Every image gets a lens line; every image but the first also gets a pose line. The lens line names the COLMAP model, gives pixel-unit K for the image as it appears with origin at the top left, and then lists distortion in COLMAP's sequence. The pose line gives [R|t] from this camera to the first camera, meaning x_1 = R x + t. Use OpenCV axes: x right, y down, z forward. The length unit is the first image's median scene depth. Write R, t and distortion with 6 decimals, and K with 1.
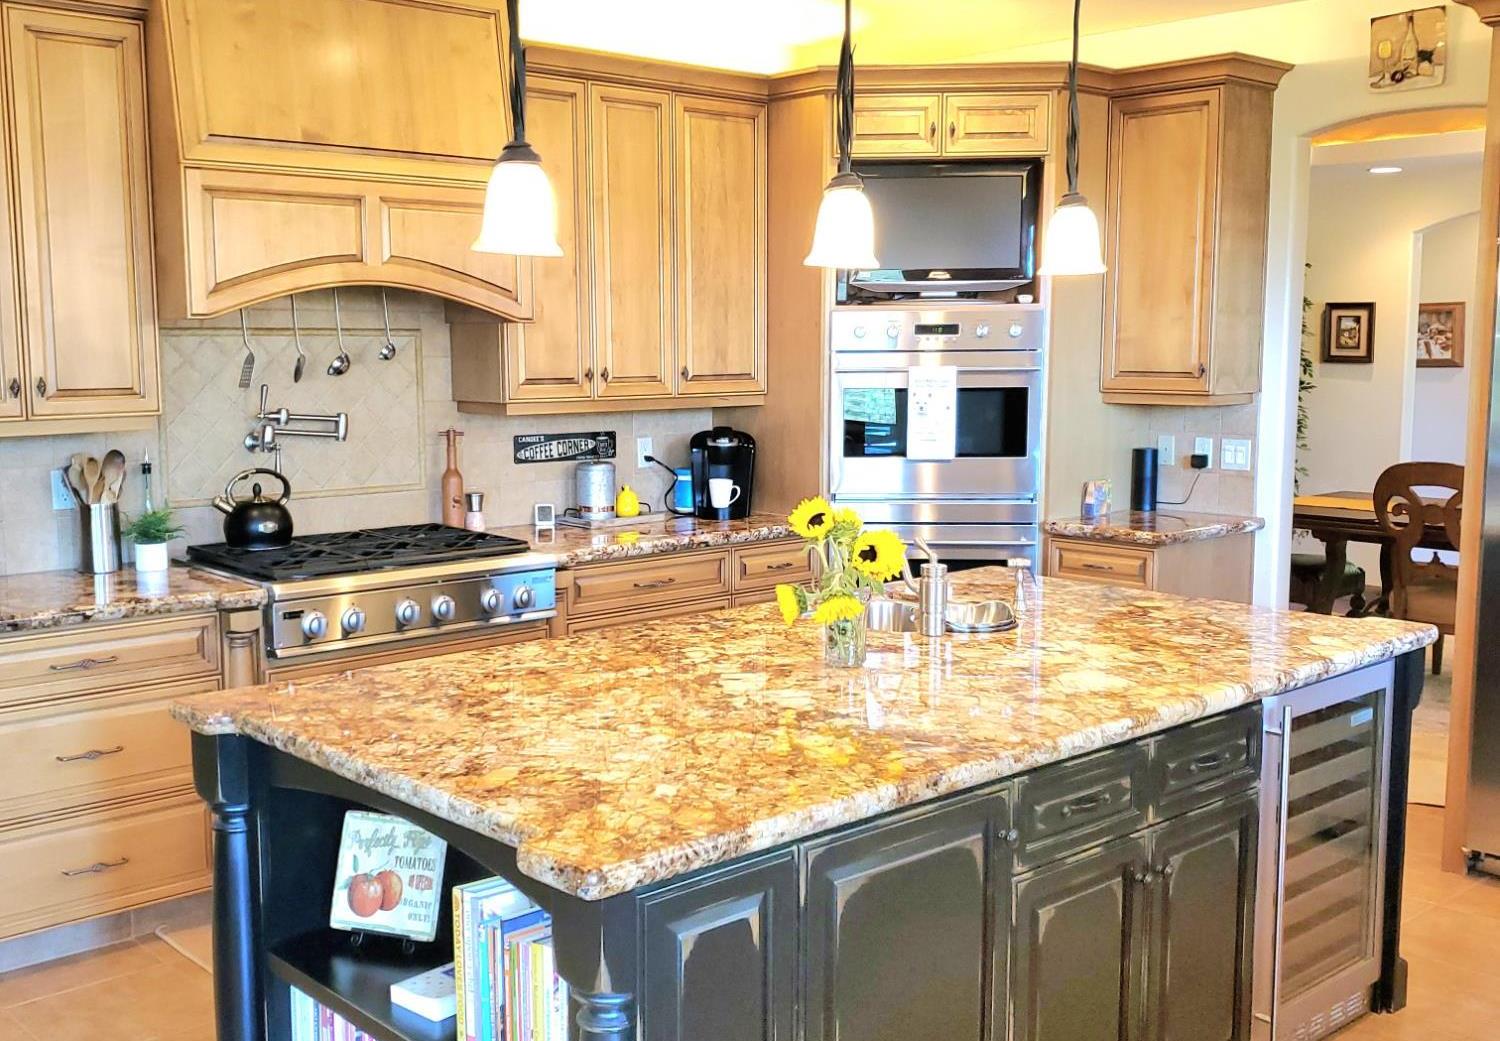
lens RADIAL K [[1579.7, 0, 743.9], [0, 1579.7, 527.6], [0, 0, 1]] dist [0.168634, -0.500596]
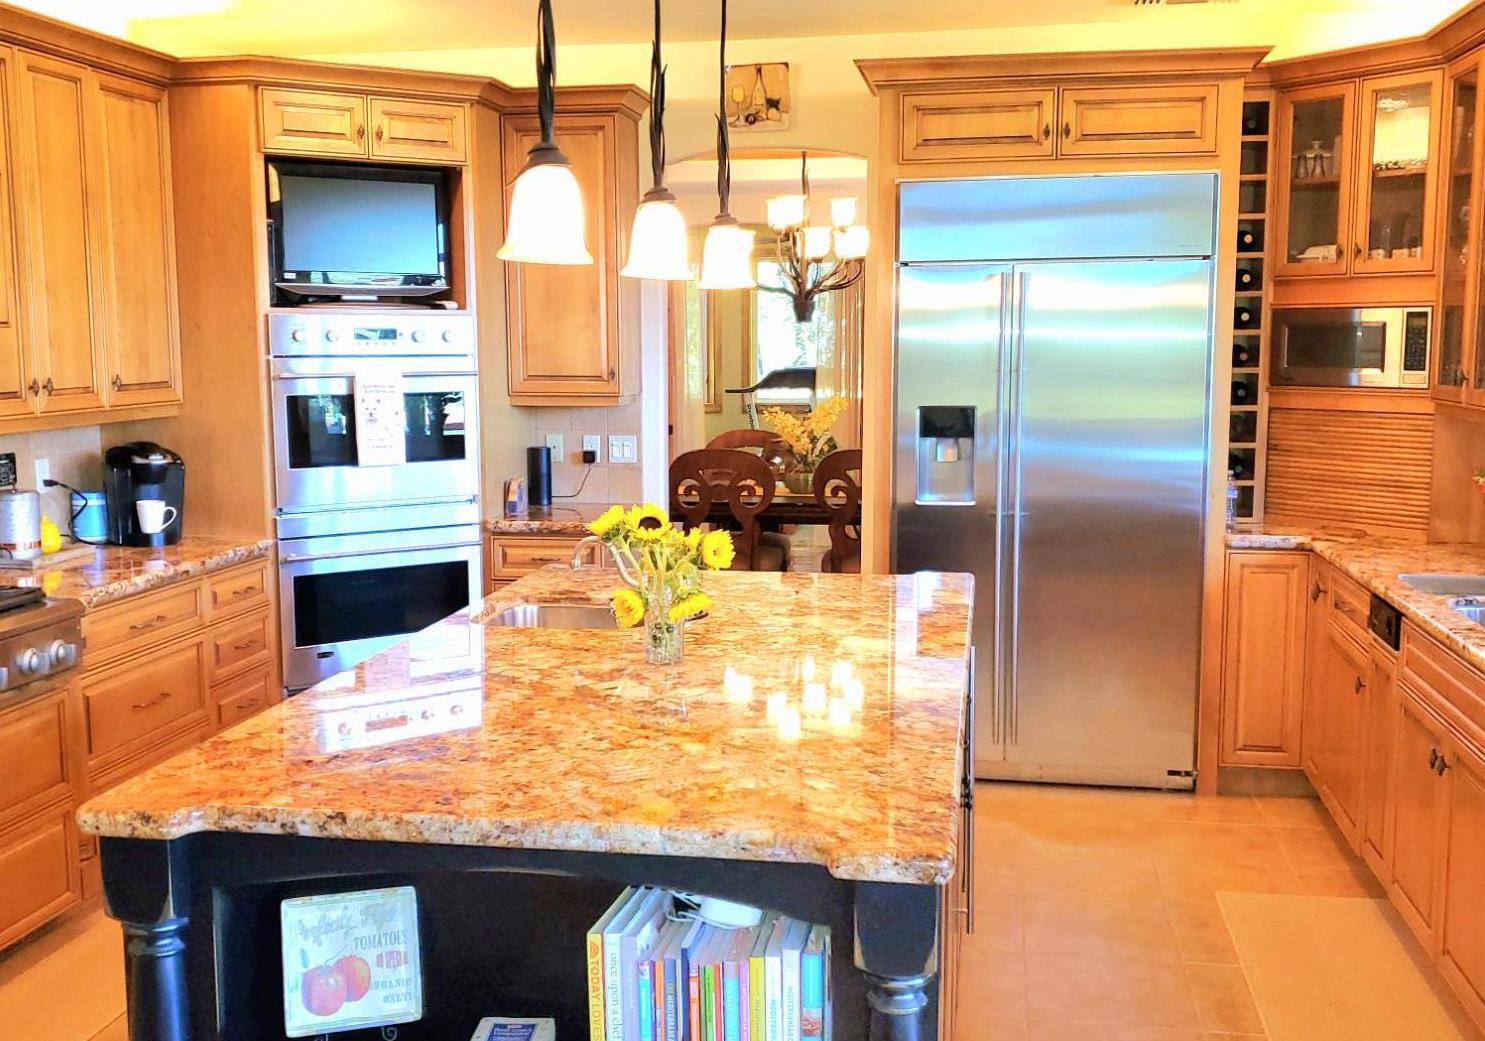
lens RADIAL K [[1561.9, 0, 742.5], [0, 1561.9, 520.5], [0, 0, 1]] dist [0.166633, -0.470032]
pose [[0.786548, -0.073837, 0.613098, -0.312628], [0.075814, 0.996861, 0.022793, -0.015249], [-0.612857, 0.028553, 0.789678, 0.094572]]
